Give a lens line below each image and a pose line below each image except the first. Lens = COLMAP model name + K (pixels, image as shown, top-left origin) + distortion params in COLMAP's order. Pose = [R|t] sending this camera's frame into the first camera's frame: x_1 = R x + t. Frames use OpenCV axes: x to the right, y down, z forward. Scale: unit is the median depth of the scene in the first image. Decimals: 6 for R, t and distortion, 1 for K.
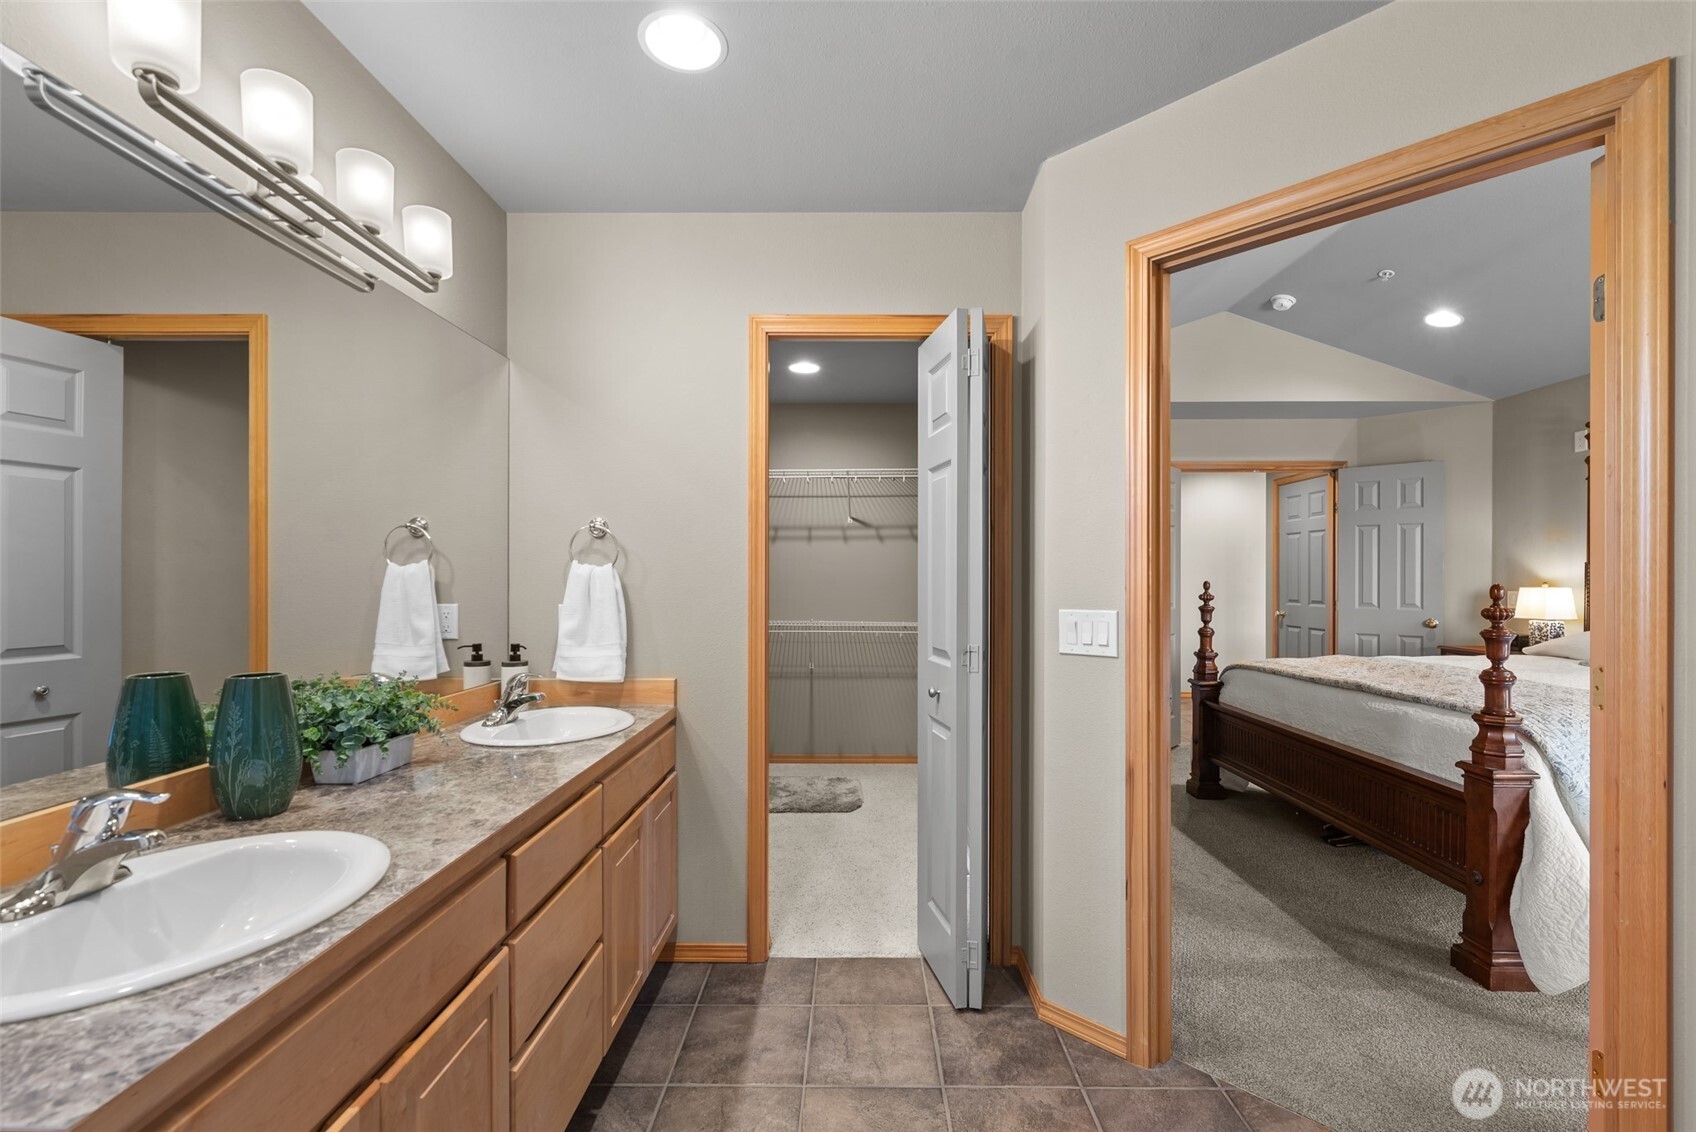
lens RADIAL K [[743.7, 0, 849.0], [0, 743.7, 575.0], [0, 0, 1]] dist [0.001651, -0.000185]
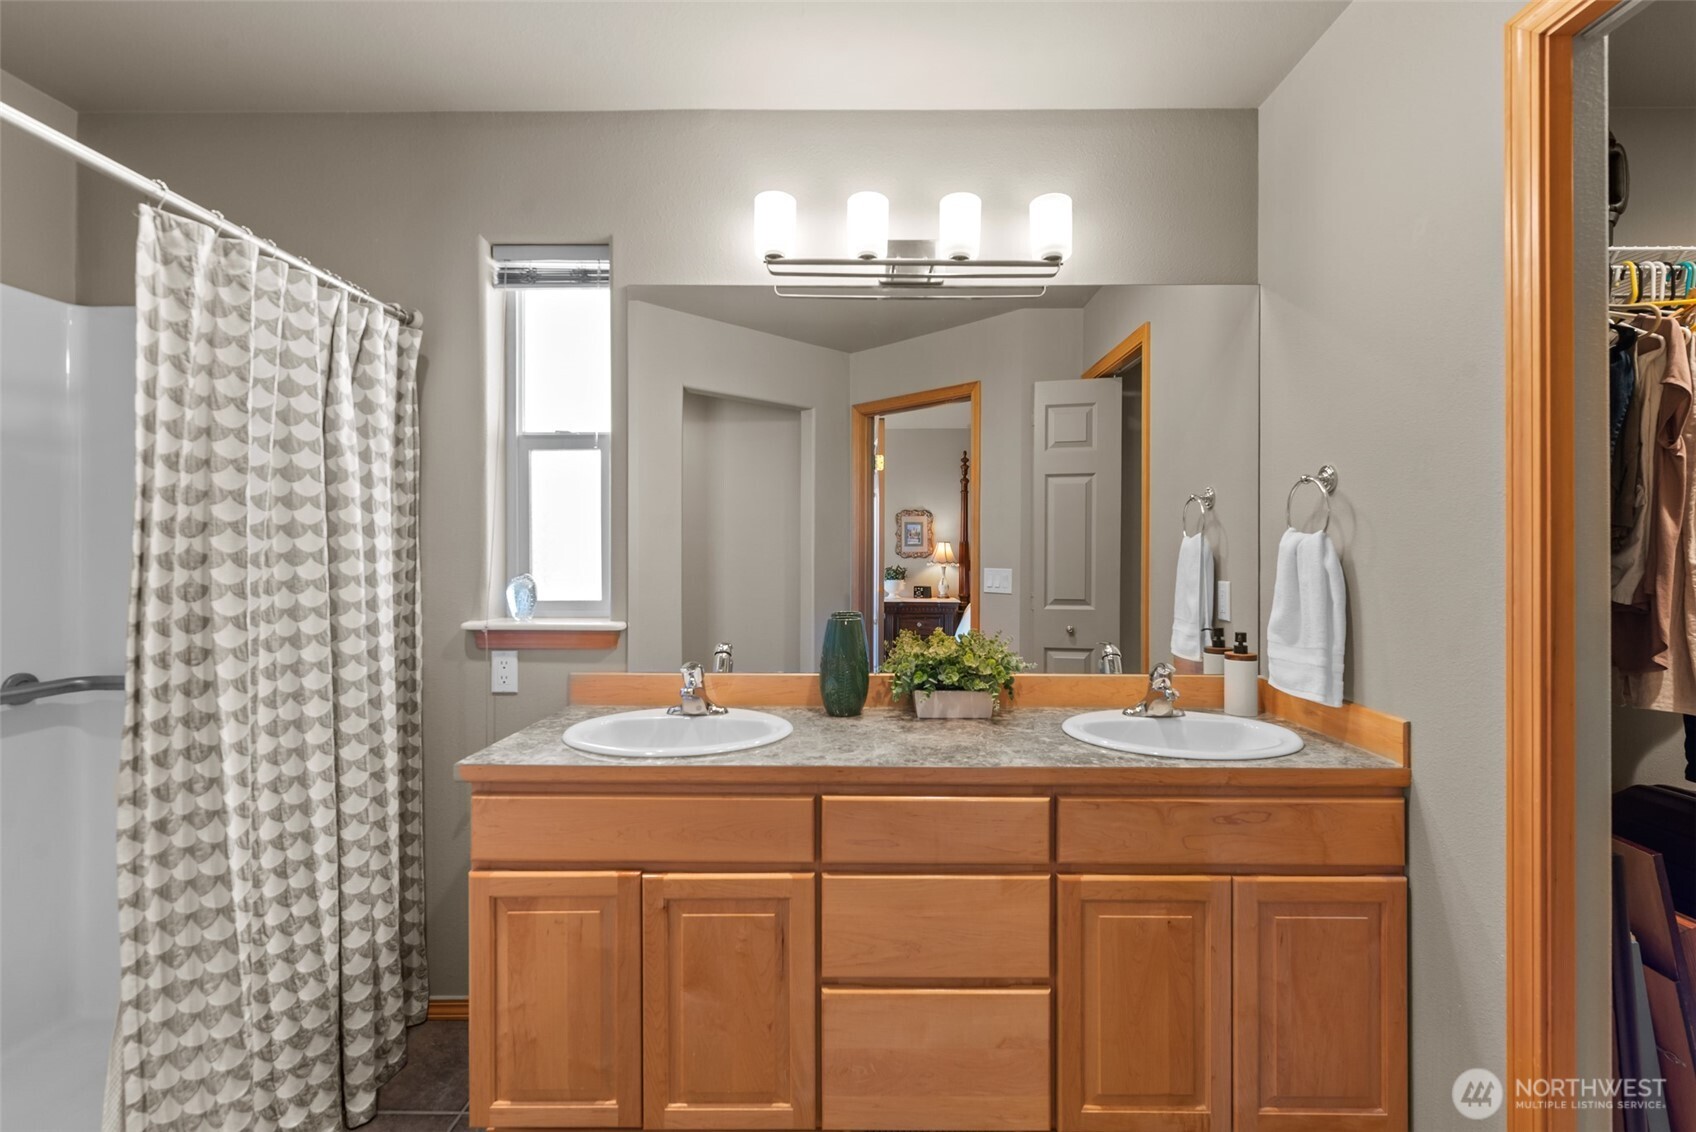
lens RADIAL K [[743.7, 0, 851.3], [0, 743.7, 541.8], [0, 0, 1]] dist [0.001651, -0.000185]
pose [[0.000358, -0.013852, -0.999904, 0.413335], [0.001169, 0.999903, -0.013852, 0.004260], [0.999999, -0.001164, 0.000374, 0.639229]]
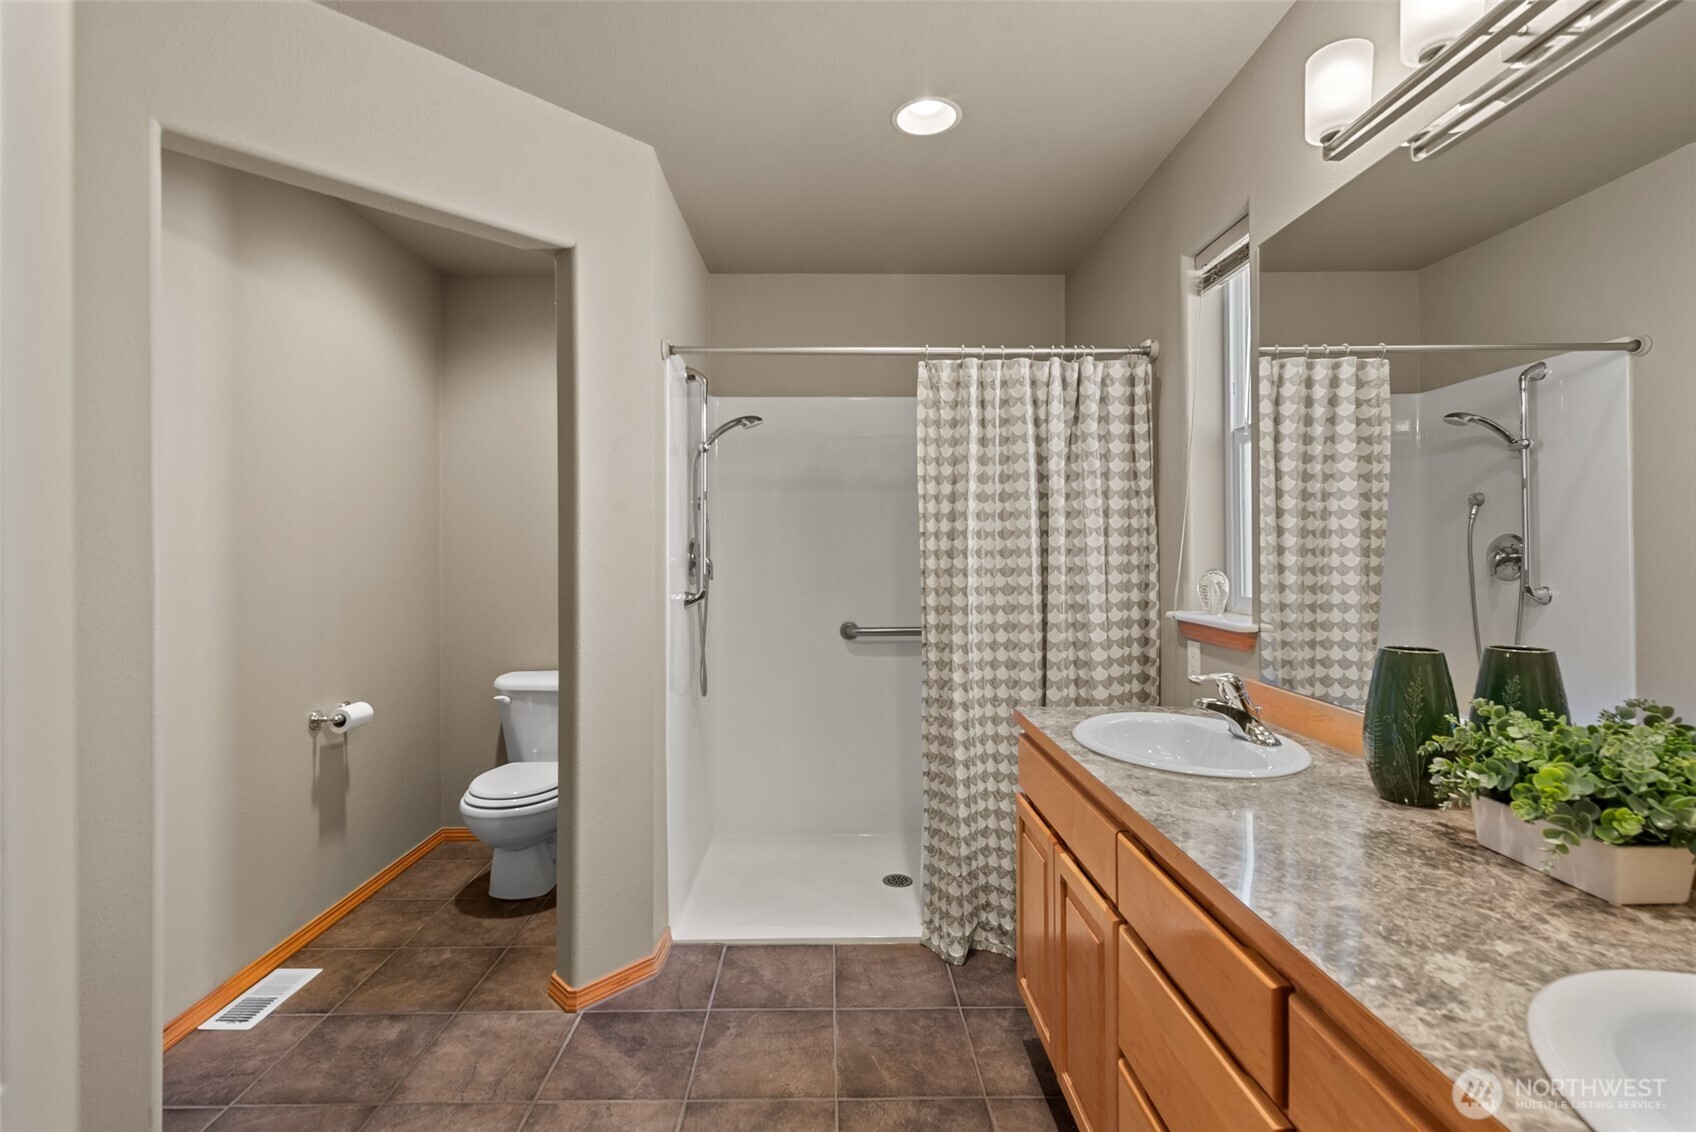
lens RADIAL K [[743.7, 0, 842.9], [0, 743.7, 559.0], [0, 0, 1]] dist [0.001651, -0.000185]
pose [[-0.999323, 0.002380, -0.036727, -0.039192], [0.002064, 0.999960, 0.008649, 0.008940], [0.036746, 0.008568, -0.999288, 1.189636]]
